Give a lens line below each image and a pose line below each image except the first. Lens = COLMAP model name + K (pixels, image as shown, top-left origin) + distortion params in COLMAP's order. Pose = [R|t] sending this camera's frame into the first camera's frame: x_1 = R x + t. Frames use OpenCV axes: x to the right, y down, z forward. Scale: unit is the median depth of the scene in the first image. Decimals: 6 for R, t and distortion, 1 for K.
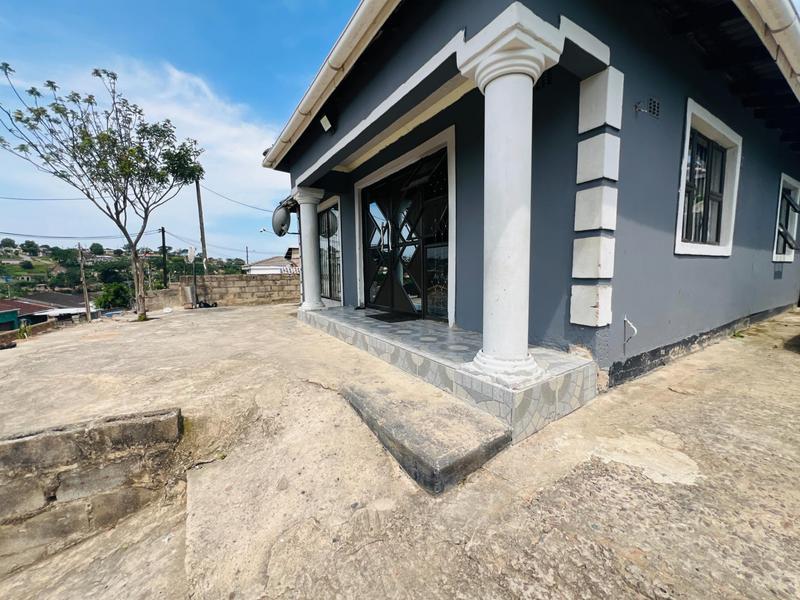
lens RADIAL K [[318.9, 0, 401.3], [0, 318.9, 301.2], [0, 0, 1]] dist [-0.002762, 0.000608]
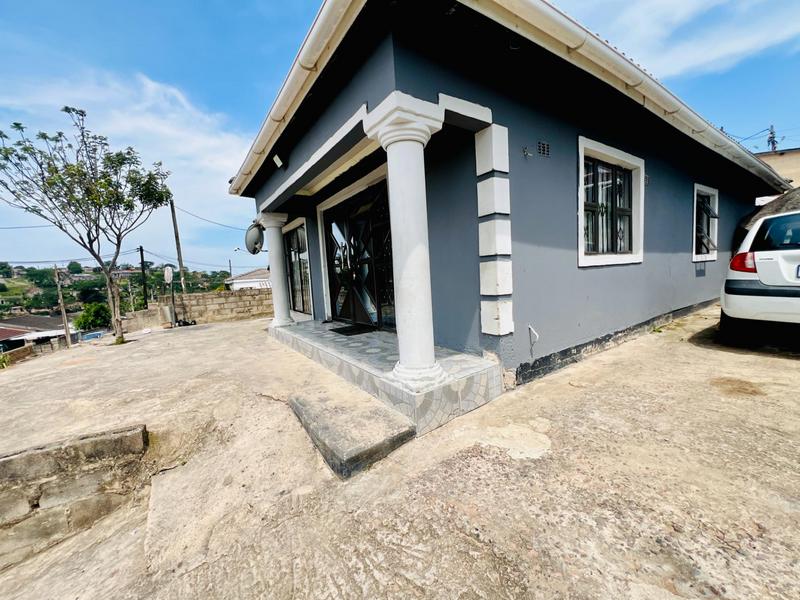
lens RADIAL K [[318.9, 0, 402.7], [0, 318.9, 302.4], [0, 0, 1]] dist [-0.002762, 0.000608]
pose [[0.998187, -0.049335, 0.034473, 0.209523], [0.049605, 0.998744, -0.007039, -0.053628], [-0.034082, 0.008736, 0.999381, -0.188604]]
